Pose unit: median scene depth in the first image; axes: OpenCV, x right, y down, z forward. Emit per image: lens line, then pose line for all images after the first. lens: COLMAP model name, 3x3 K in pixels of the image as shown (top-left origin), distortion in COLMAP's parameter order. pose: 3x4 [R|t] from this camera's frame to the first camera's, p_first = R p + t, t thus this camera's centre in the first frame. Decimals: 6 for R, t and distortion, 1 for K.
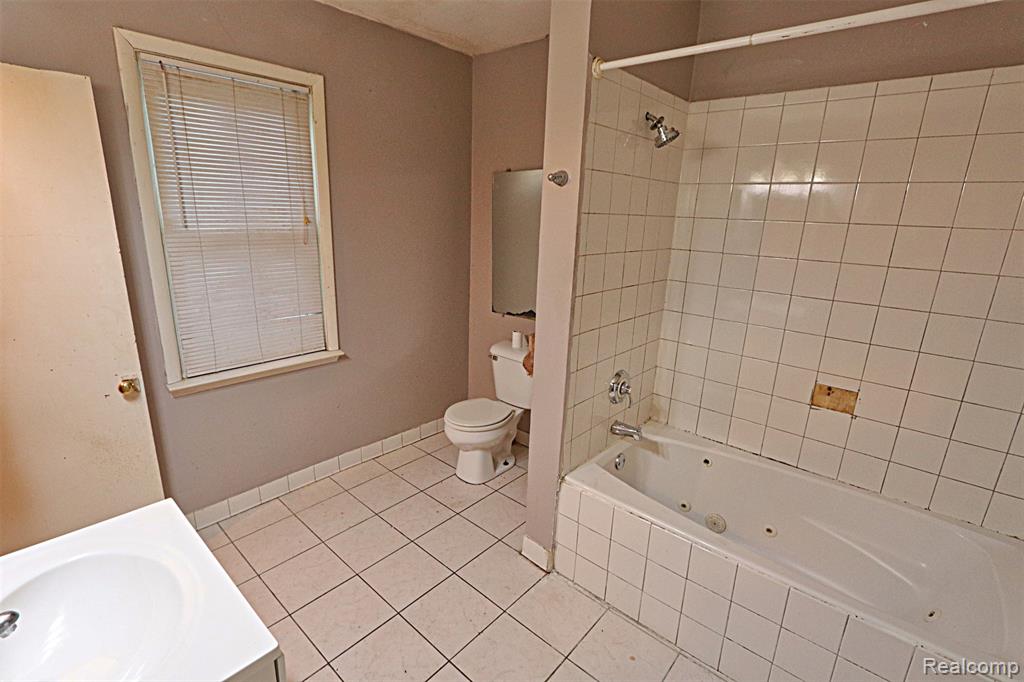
lens RADIAL K [[469.7, 0, 507.5], [0, 469.7, 343.8], [0, 0, 1]] dist [-0.016413, 0.000292]
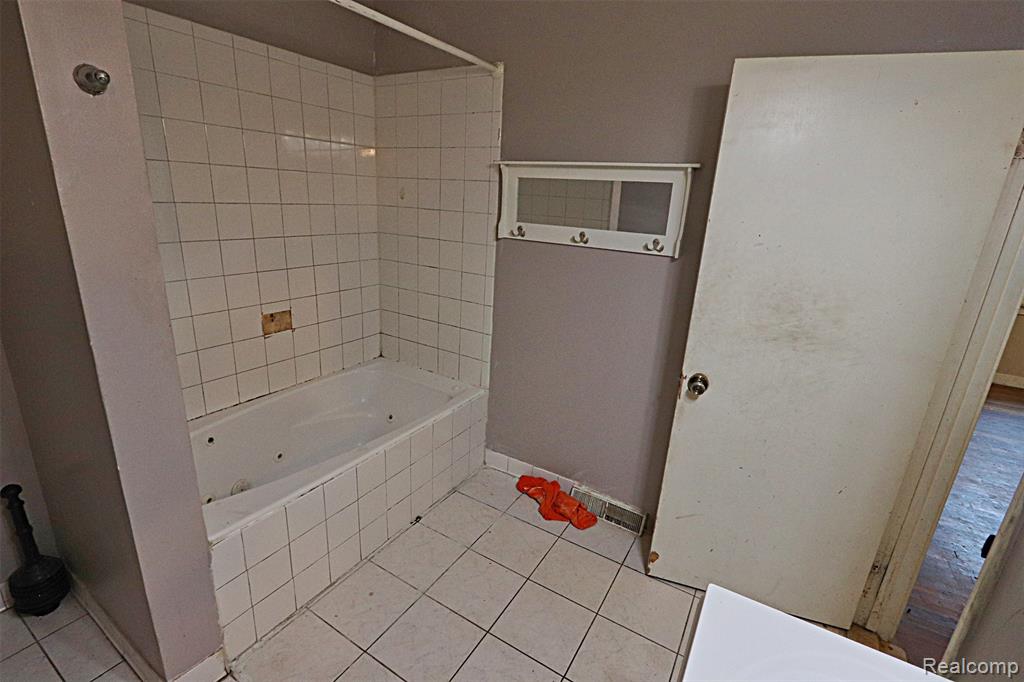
lens RADIAL K [[469.7, 0, 508.3], [0, 469.7, 336.9], [0, 0, 1]] dist [-0.016413, 0.000292]
pose [[-0.163412, -0.325794, 0.931212, -0.502802], [0.206826, 0.911611, 0.355230, -0.147350], [-0.964634, 0.250648, -0.081586, 0.554581]]
